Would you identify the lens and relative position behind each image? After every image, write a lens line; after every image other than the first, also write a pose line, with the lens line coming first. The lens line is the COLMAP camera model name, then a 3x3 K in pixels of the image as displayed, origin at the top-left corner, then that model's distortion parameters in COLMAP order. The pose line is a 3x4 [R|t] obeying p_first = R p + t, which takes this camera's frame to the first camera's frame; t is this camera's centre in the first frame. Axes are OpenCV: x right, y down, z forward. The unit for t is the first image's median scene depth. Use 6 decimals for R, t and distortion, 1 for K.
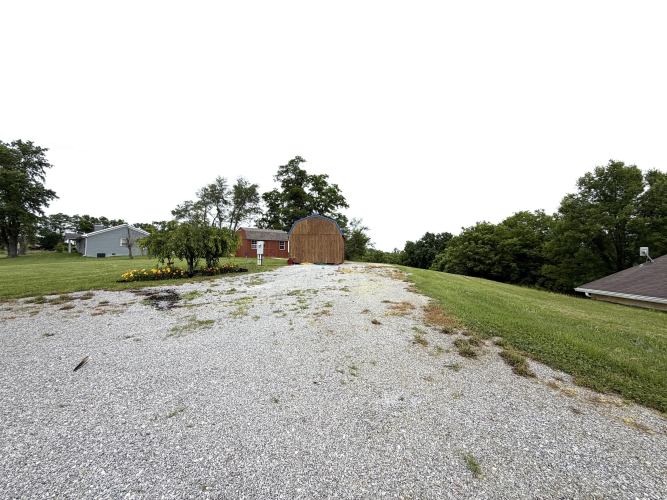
lens RADIAL K [[266.8, 0, 331.8], [0, 266.8, 248.5], [0, 0, 1]] dist [-0.001943, 0.000095]
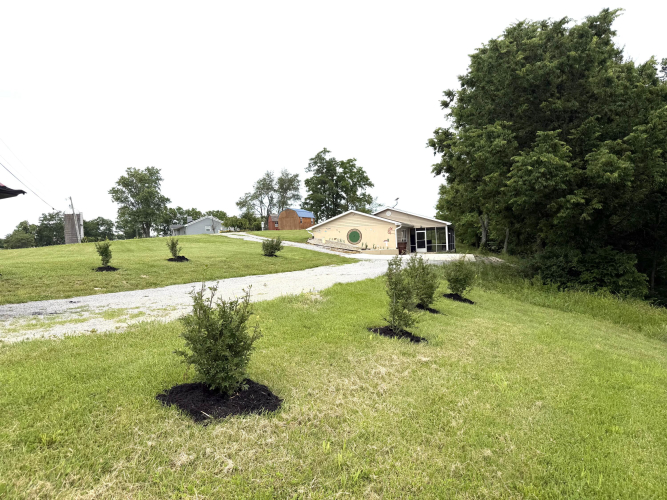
lens RADIAL K [[461.4, 0, 331.1], [0, 461.4, 253.2], [0, 0, 1]] dist [0.048969, -0.001359]
pose [[0.931736, -0.038997, -0.361036, 0.587275], [0.054818, 0.997928, 0.033682, 0.048966], [0.358974, -0.051174, 0.931943, -0.874050]]
